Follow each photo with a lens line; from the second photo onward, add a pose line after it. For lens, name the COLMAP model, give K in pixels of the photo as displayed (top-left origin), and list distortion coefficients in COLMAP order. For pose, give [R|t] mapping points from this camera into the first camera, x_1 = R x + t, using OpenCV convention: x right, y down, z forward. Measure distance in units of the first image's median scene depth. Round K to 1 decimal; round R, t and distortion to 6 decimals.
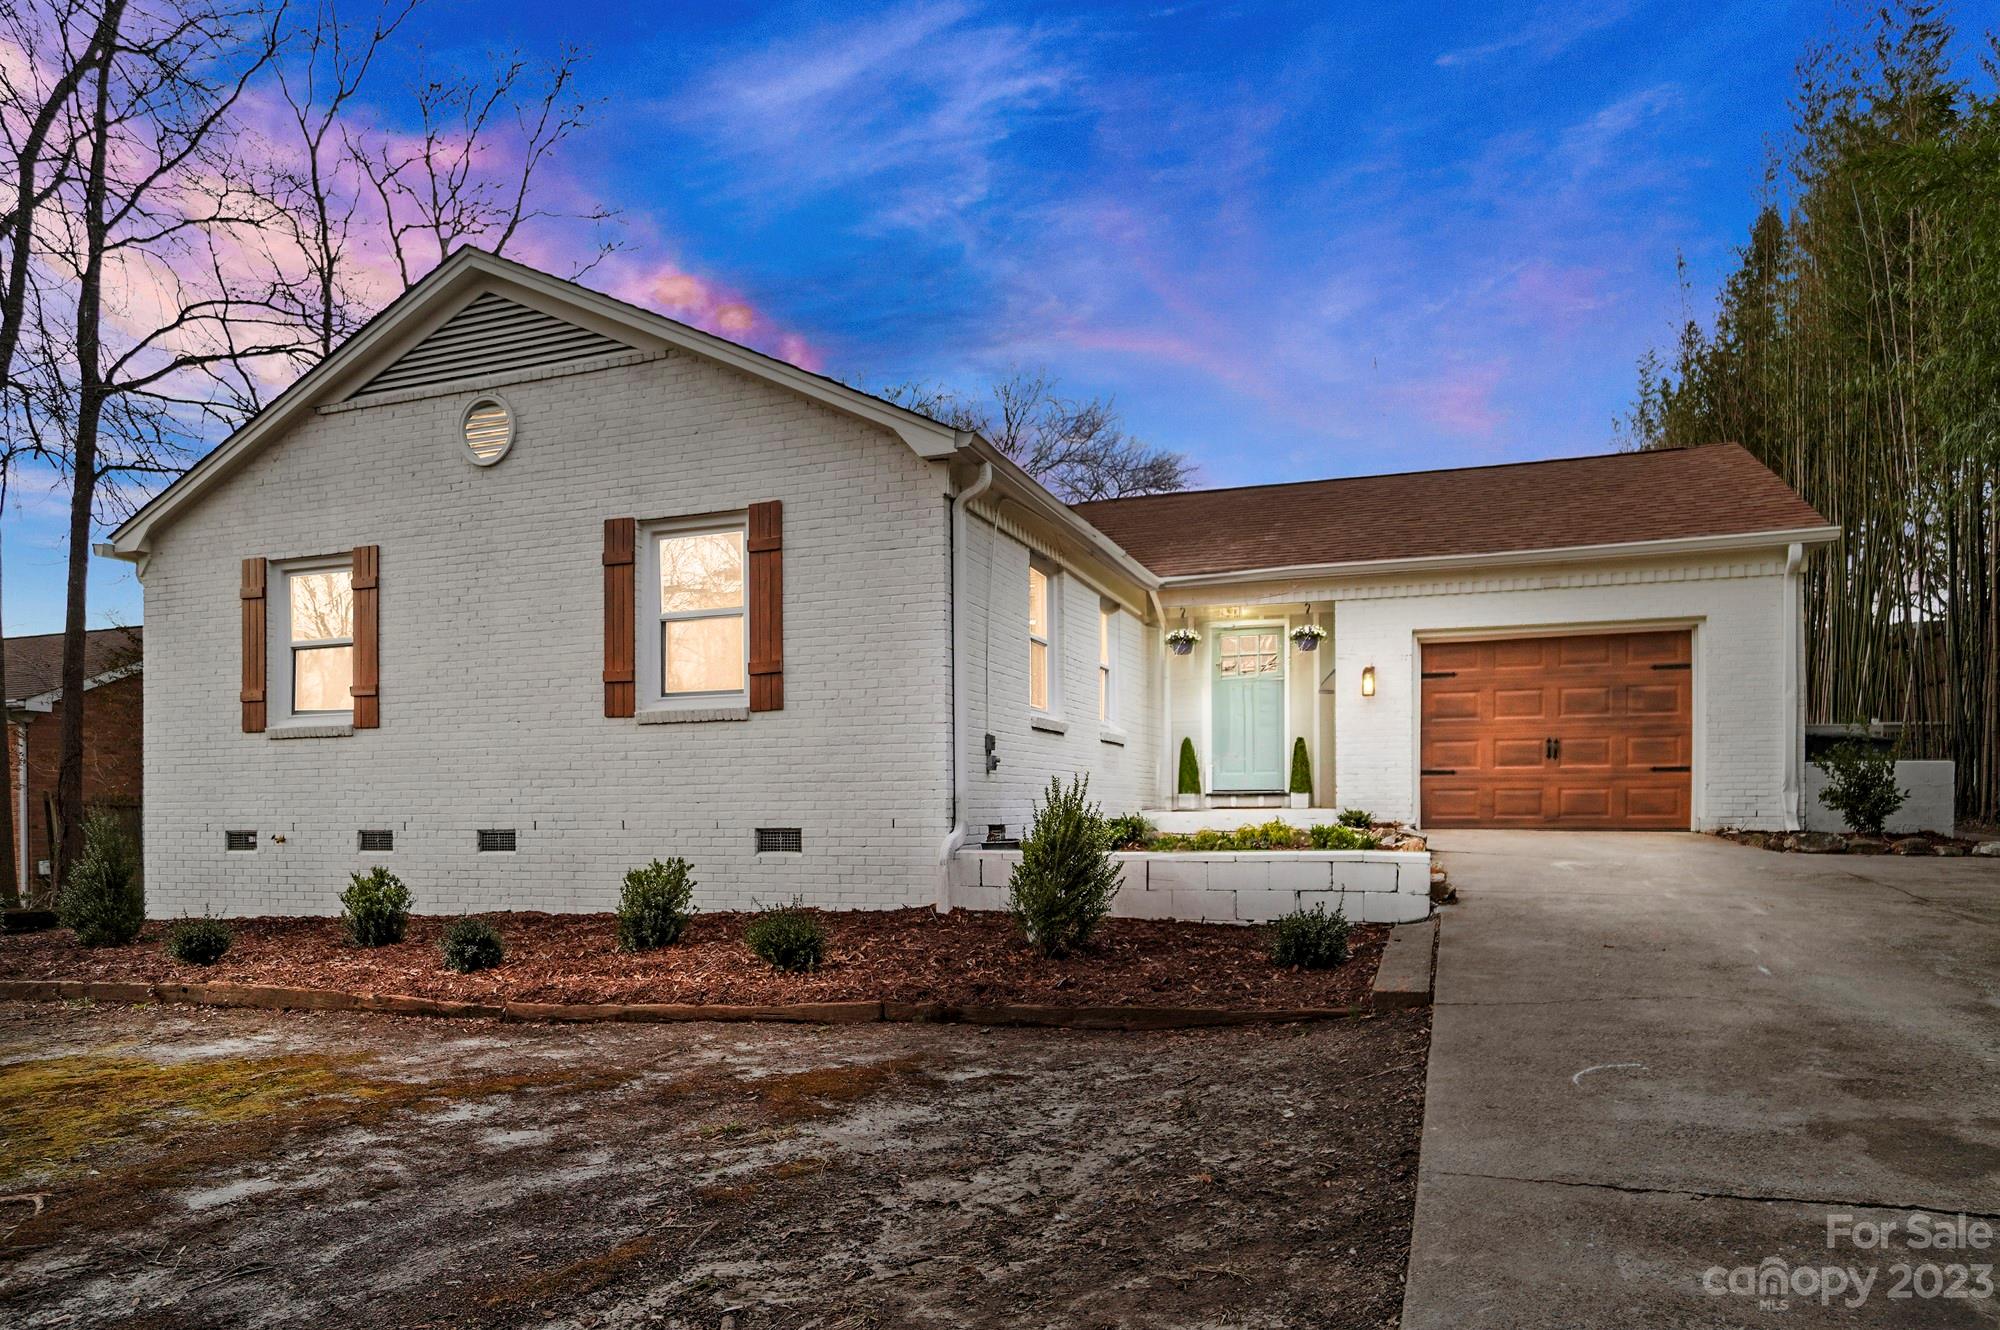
lens RADIAL K [[1127.2, 0, 1003.7], [0, 1127.2, 855.9], [0, 0, 1]] dist [0.000599, 0.000345]
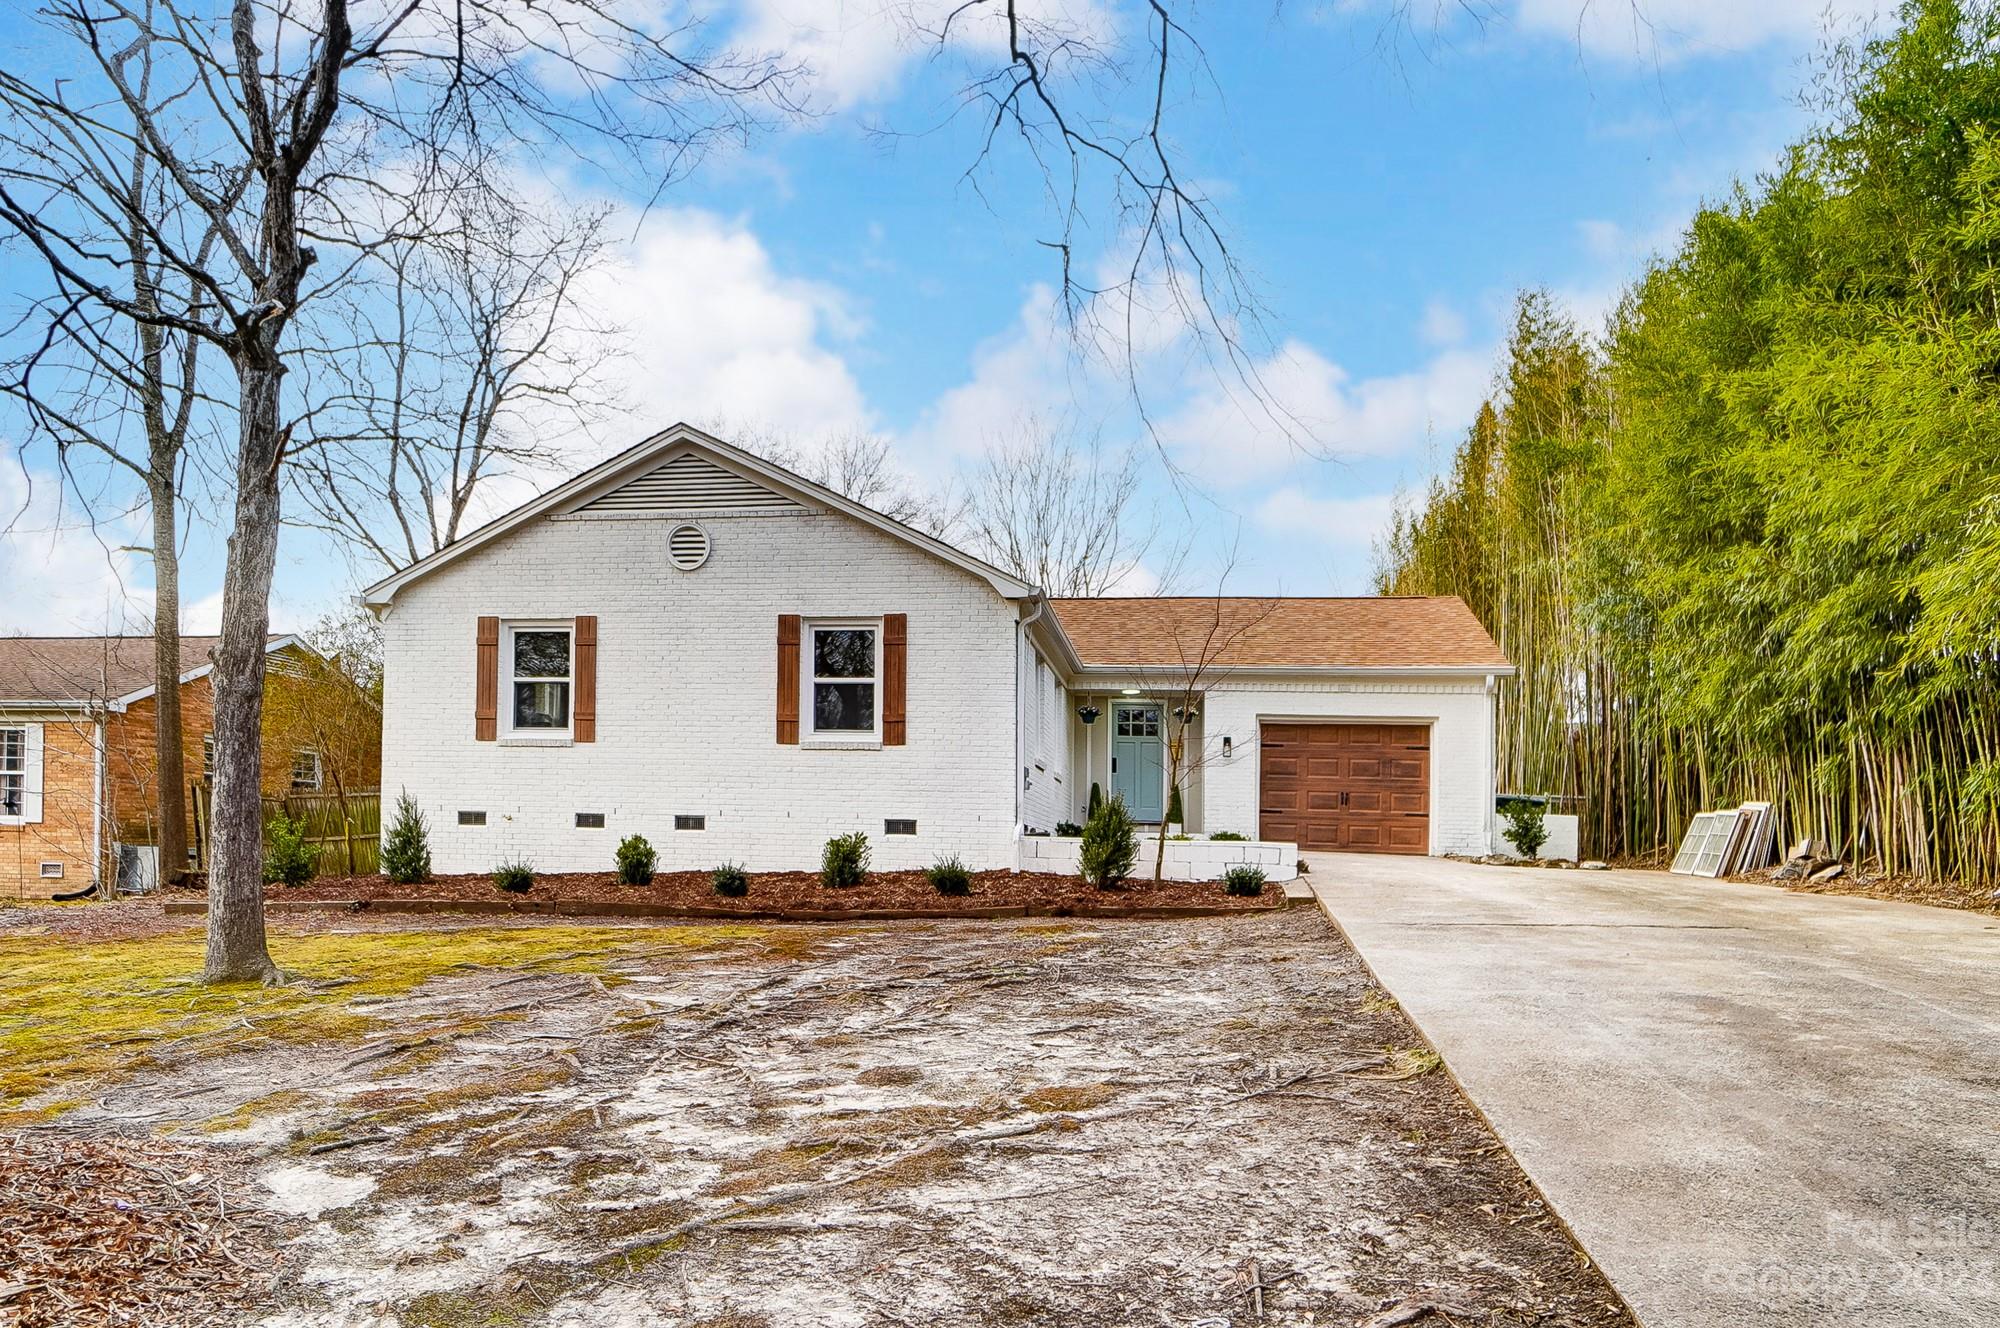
lens RADIAL K [[1127.2, 0, 1003.7], [0, 1127.2, 854.9], [0, 0, 1]] dist [0.000599, 0.000345]
pose [[0.981894, 0.035672, 0.186045, -0.237270], [-0.026880, 0.998409, -0.049567, 0.067083], [-0.187517, 0.043669, 0.981290, -0.387232]]
